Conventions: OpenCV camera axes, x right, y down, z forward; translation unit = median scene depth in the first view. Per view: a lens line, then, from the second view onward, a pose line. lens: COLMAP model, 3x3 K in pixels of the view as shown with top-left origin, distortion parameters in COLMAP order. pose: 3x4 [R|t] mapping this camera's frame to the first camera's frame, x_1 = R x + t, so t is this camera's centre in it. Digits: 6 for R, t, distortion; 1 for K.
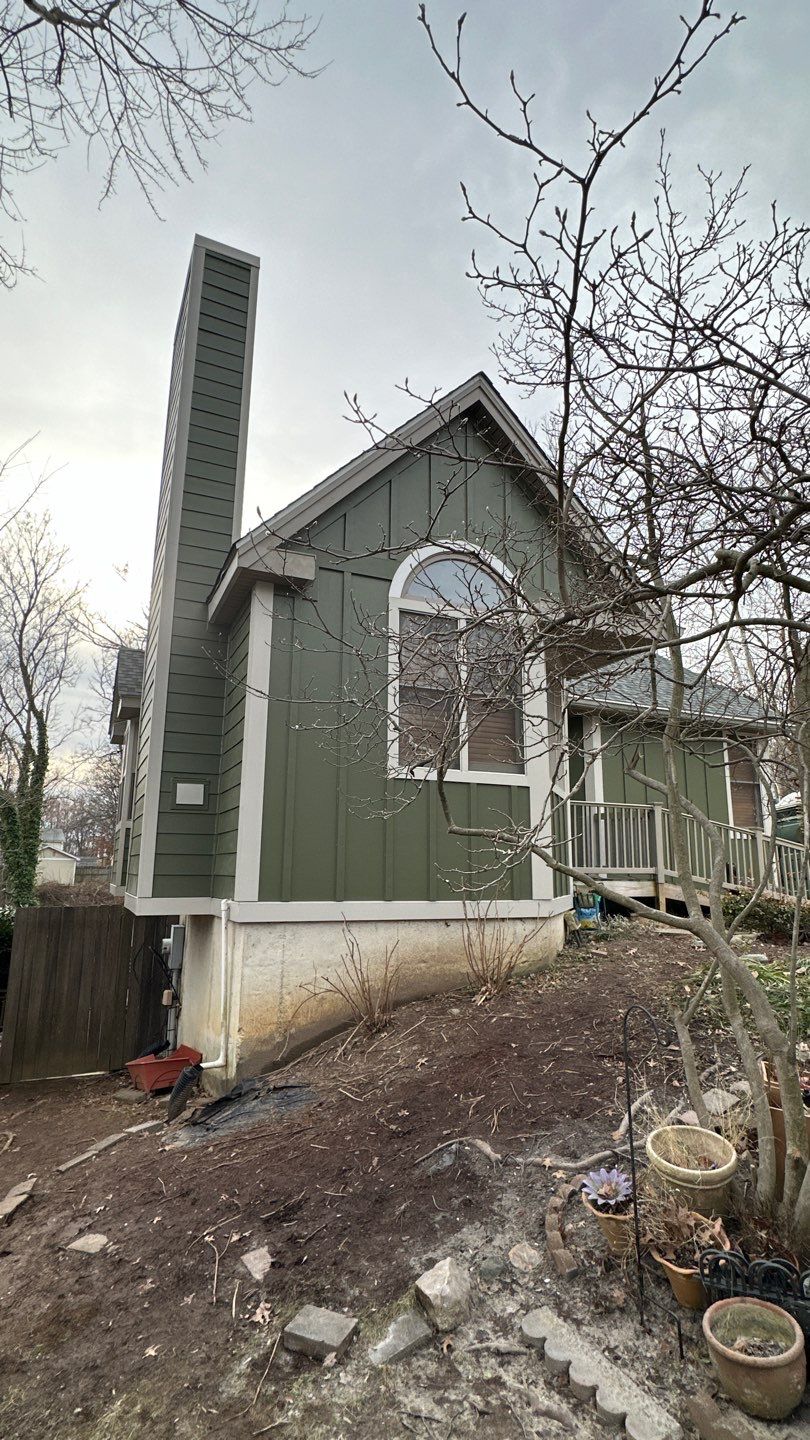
lens RADIAL K [[723.8, 0, 402.9], [0, 723.8, 719.6], [0, 0, 1]] dist [-0.004073, -0.000747]
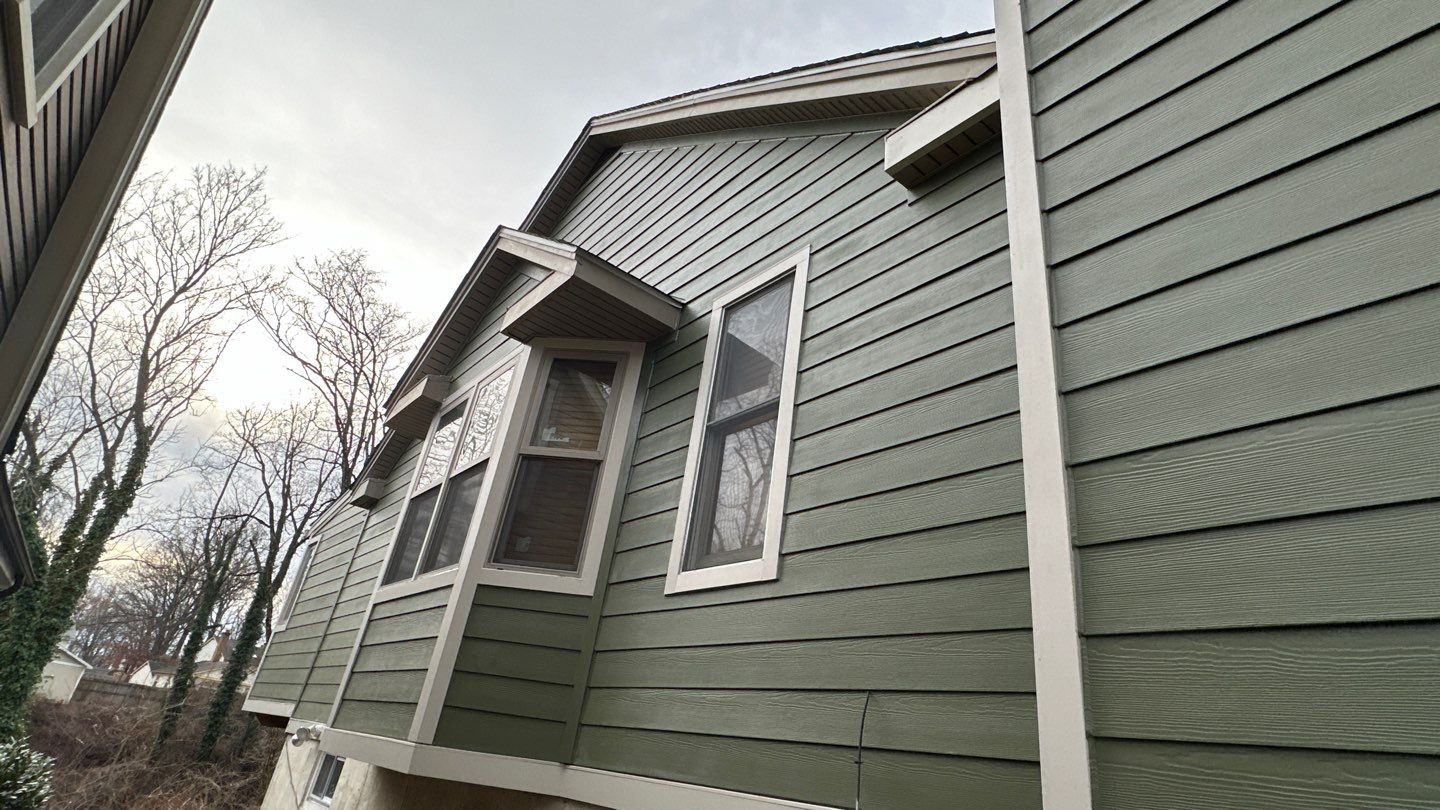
lens RADIAL K [[723.8, 0, 720.0], [0, 723.8, 400.5], [0, 0, 1]] dist [-0.004073, -0.000747]
pose [[0.950016, 0.235768, 0.204654, -0.606975], [-0.176763, 0.946528, -0.269889, 0.232493], [-0.257342, 0.220223, 0.940891, 0.982079]]
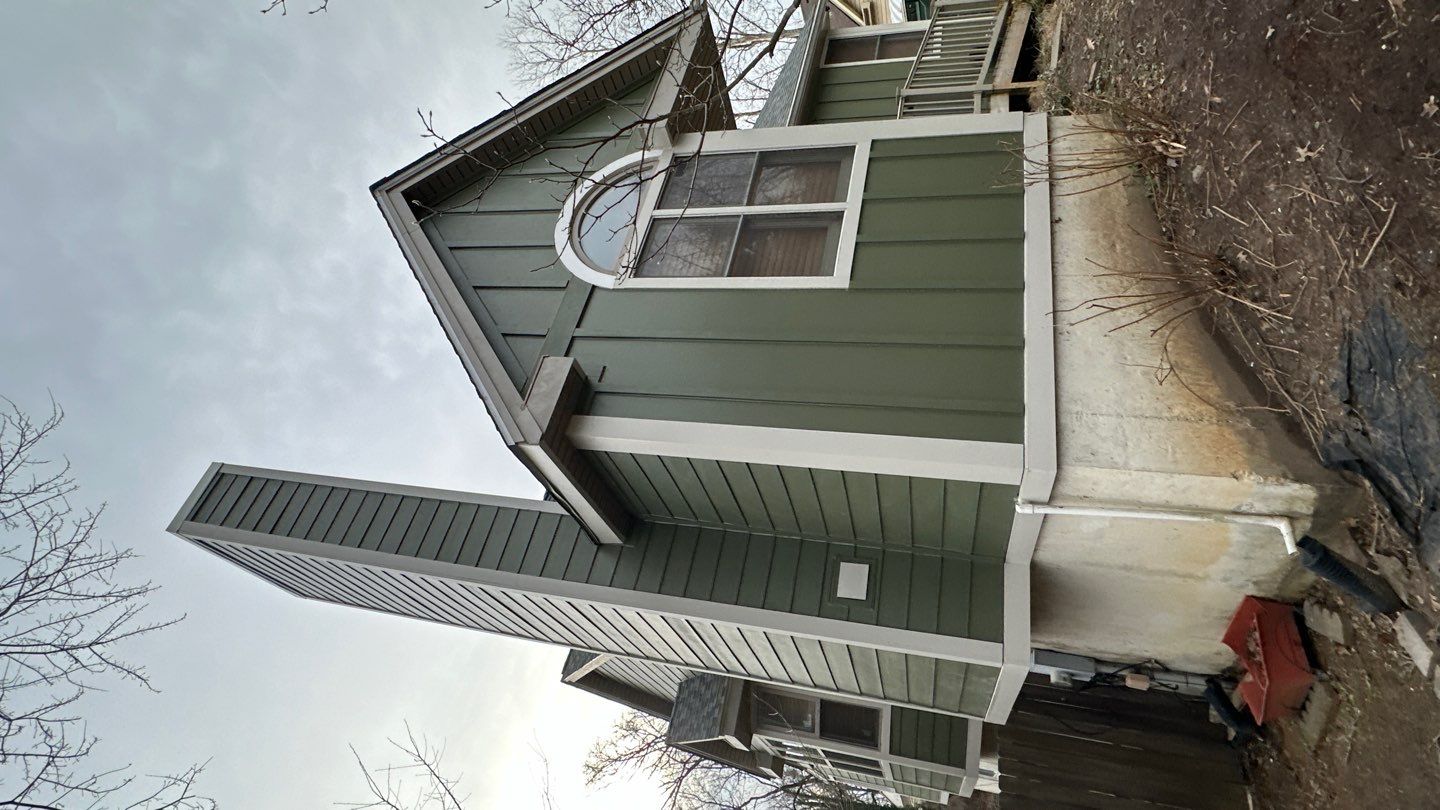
lens RADIAL K [[723.8, 0, 718.0], [0, 723.8, 404.3], [0, 0, 1]] dist [-0.004073, -0.000747]
pose [[0.094110, -0.984679, 0.146798, -0.238125], [0.991102, 0.078723, -0.107328, 0.034126], [0.094128, 0.155593, 0.983326, 0.258855]]
